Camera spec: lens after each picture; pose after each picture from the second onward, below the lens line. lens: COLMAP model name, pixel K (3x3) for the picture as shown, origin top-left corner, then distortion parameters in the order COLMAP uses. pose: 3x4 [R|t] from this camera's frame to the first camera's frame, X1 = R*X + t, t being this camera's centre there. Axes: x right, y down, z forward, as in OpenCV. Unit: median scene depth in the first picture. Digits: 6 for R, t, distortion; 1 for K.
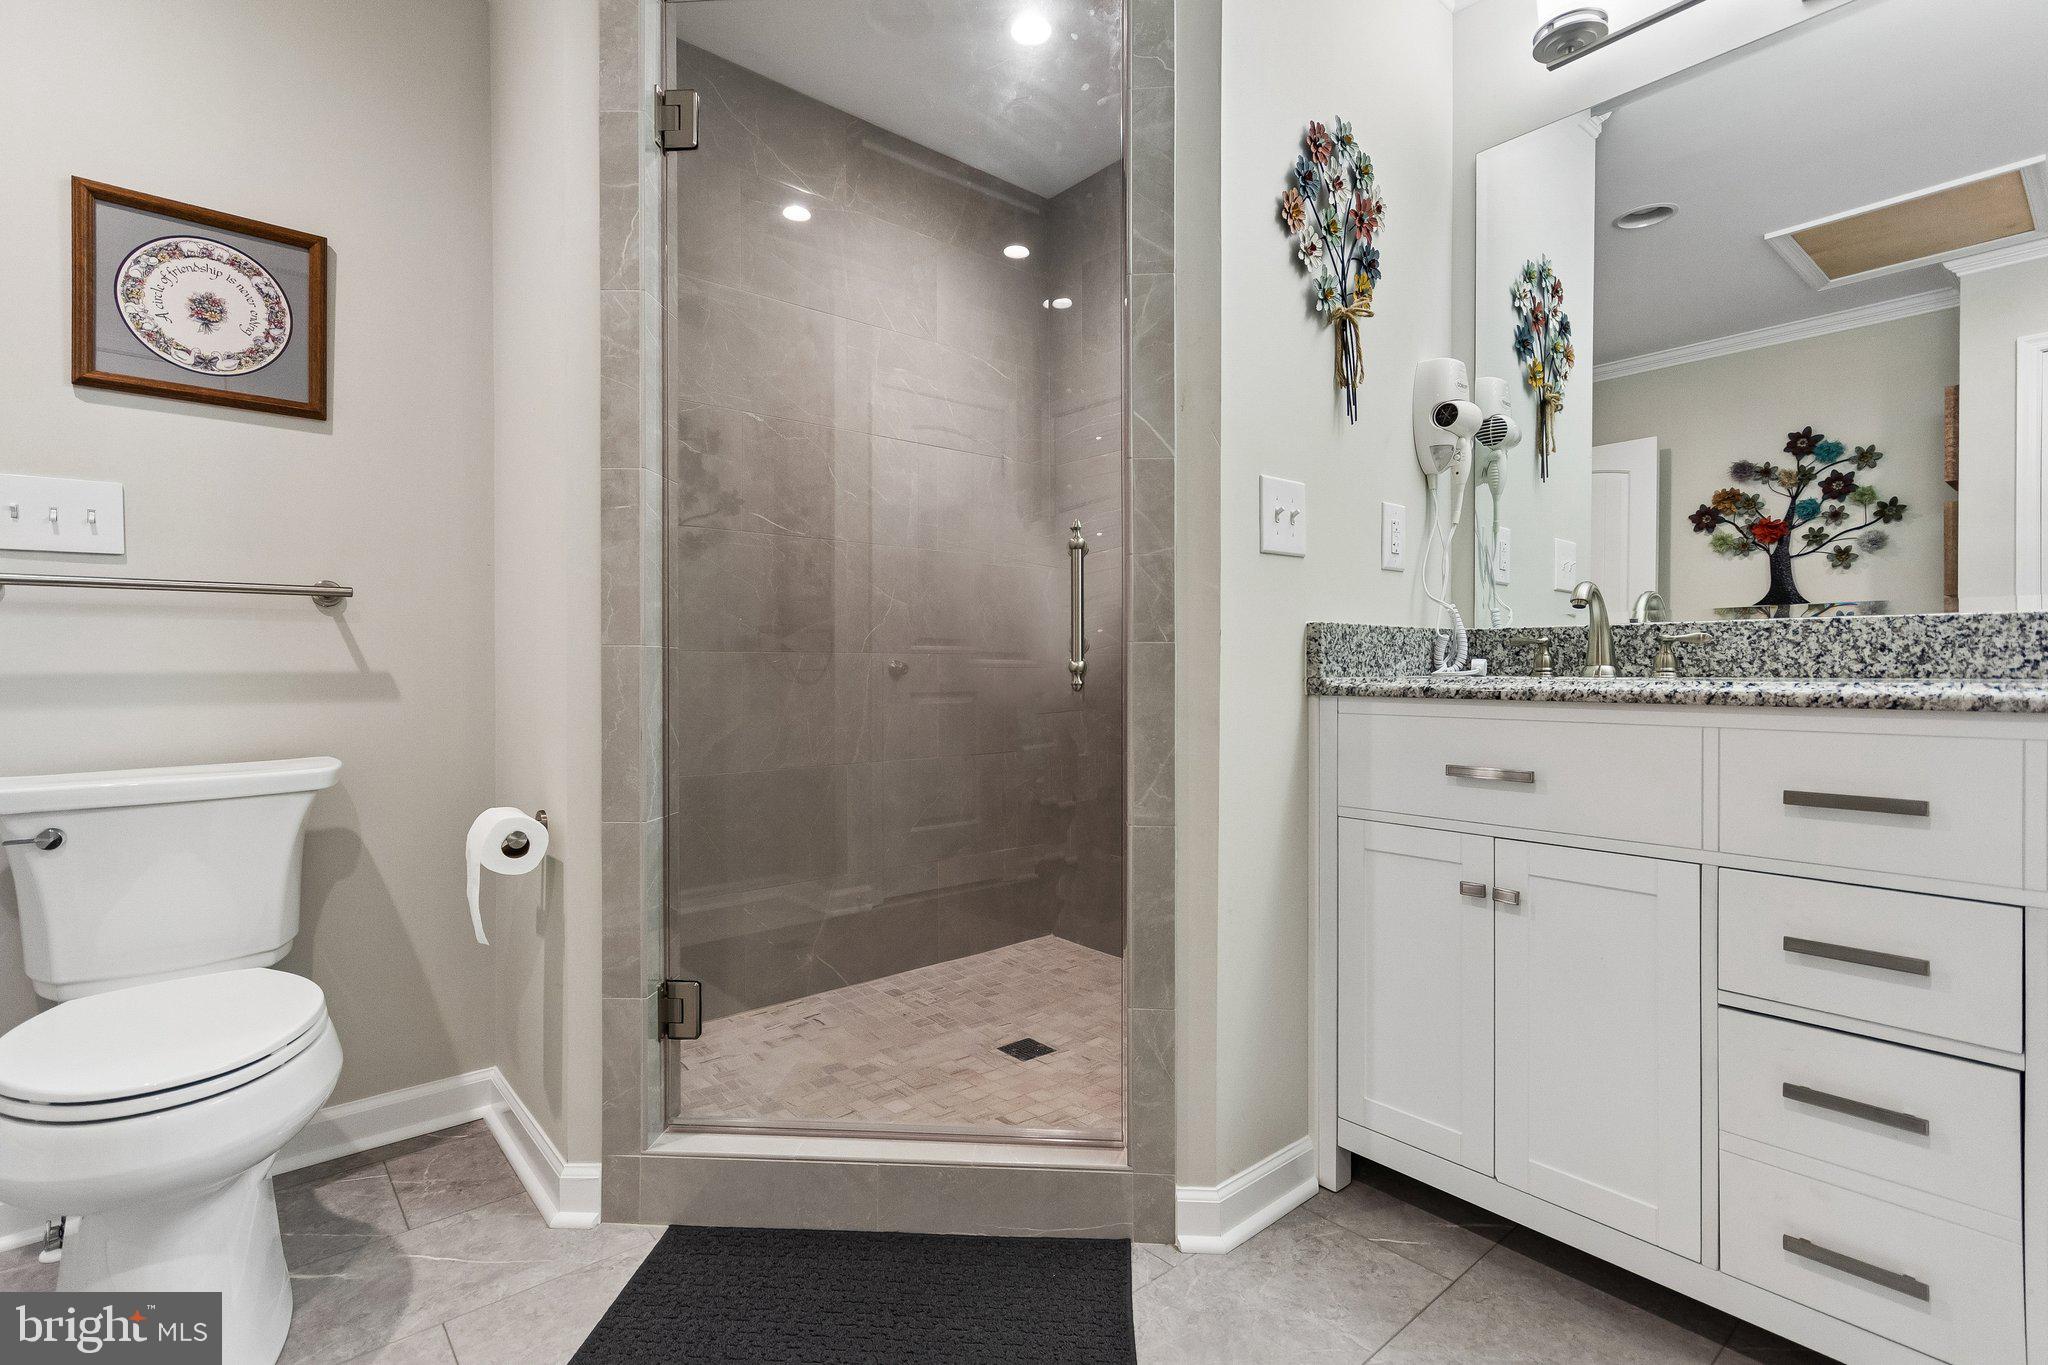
lens RADIAL K [[956.6, 0, 1014.7], [0, 956.6, 682.0], [0, 0, 1]] dist [0.007915, 0.000055]
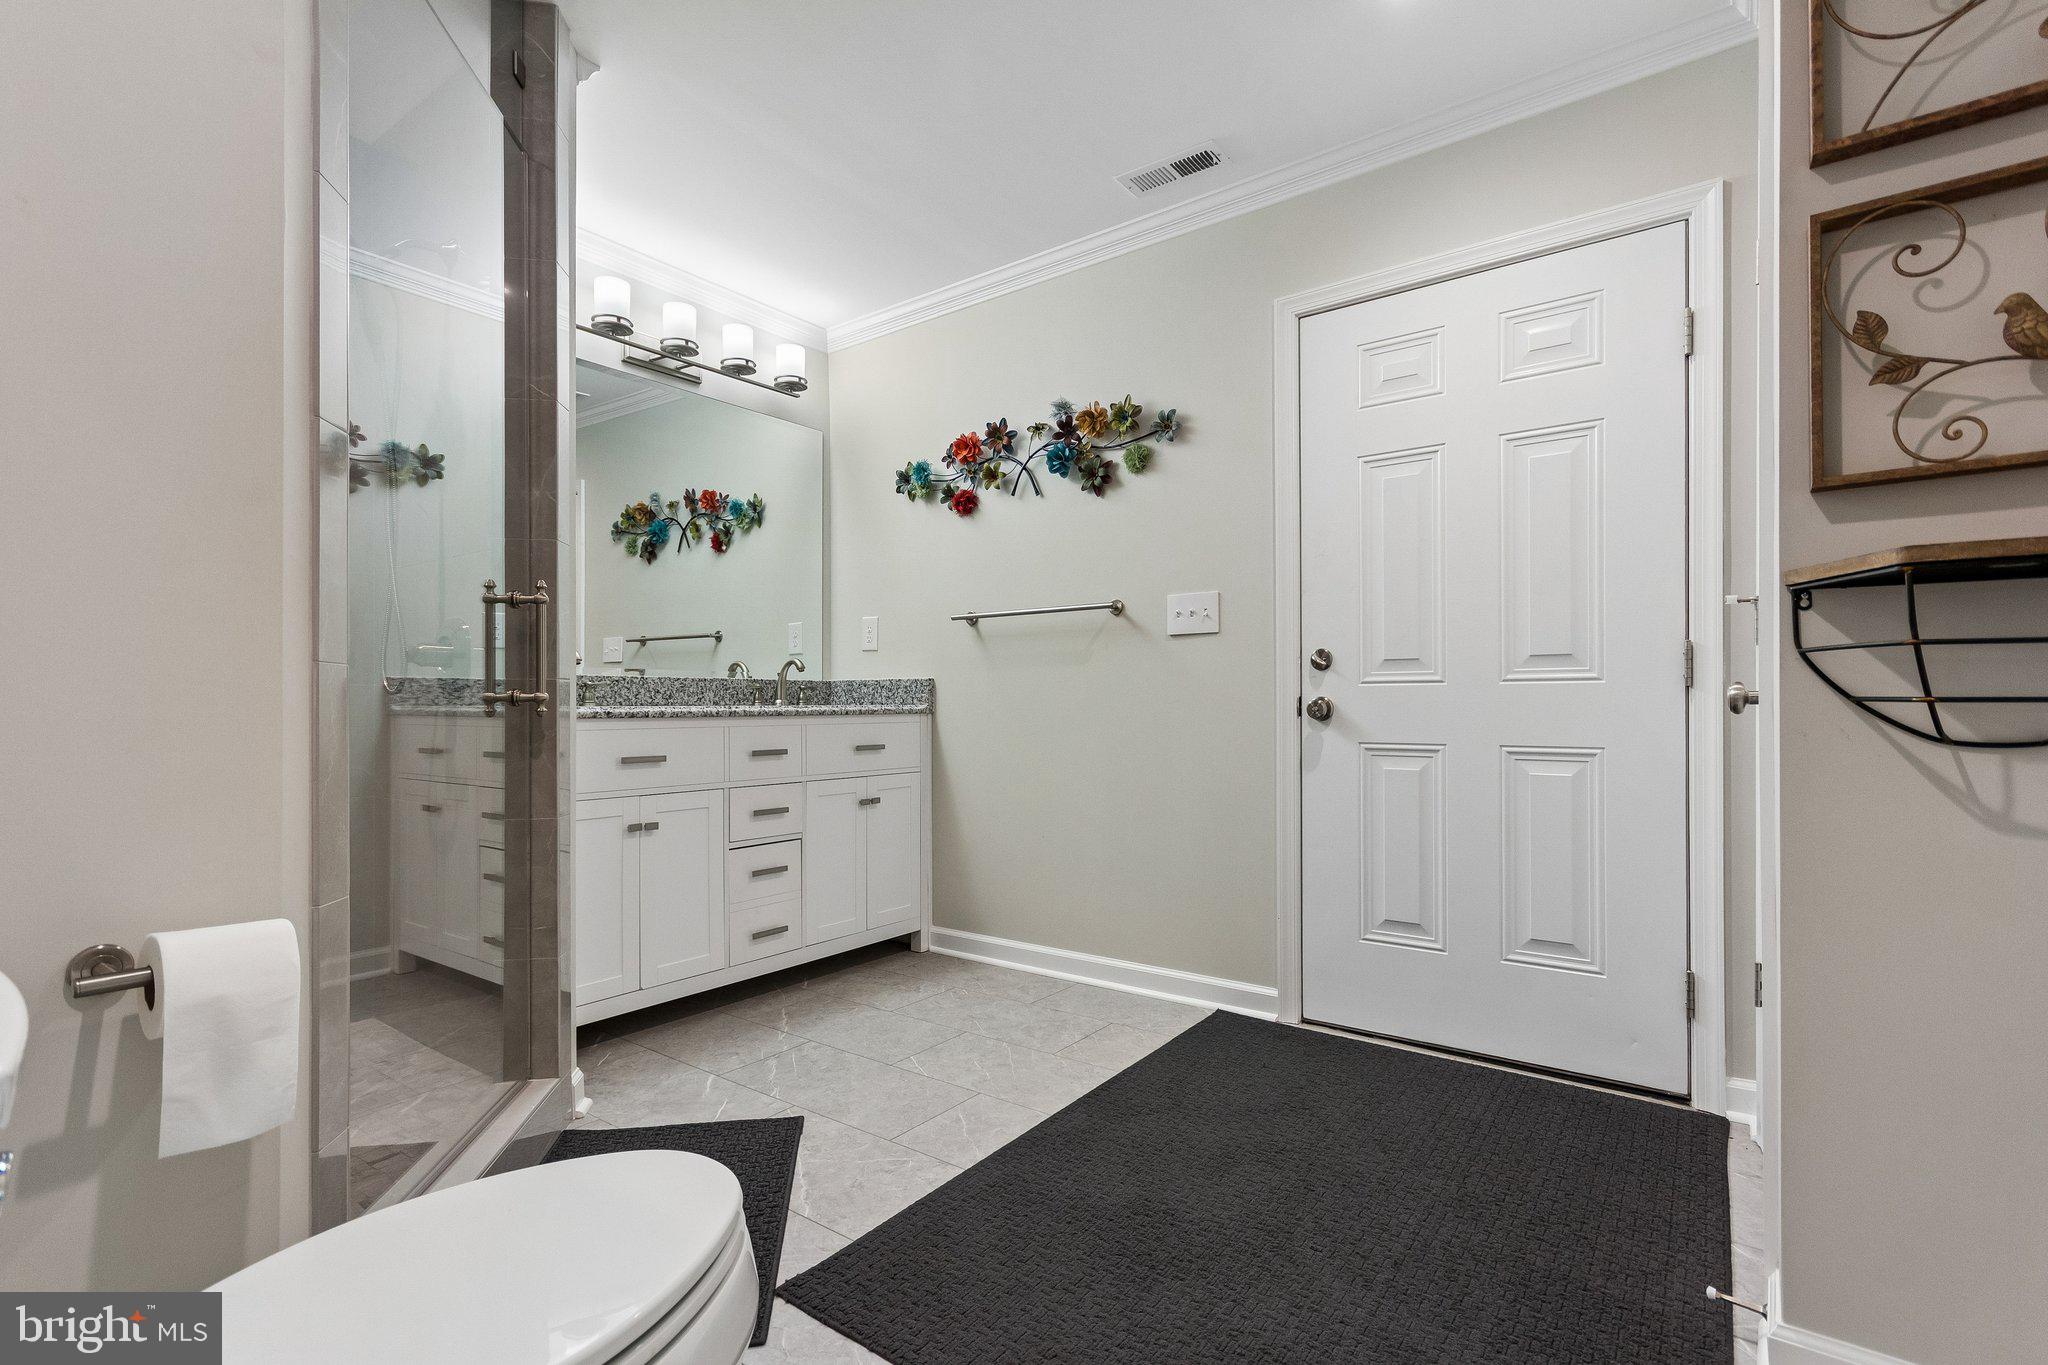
lens RADIAL K [[956.6, 0, 1023.4], [0, 956.6, 701.0], [0, 0, 1]] dist [0.007915, 0.000055]
pose [[-0.235480, 0.002446, 0.971876, -1.622241], [0.007373, 0.999973, -0.000730, -0.007901], [-0.971851, 0.006993, -0.235492, 0.848759]]
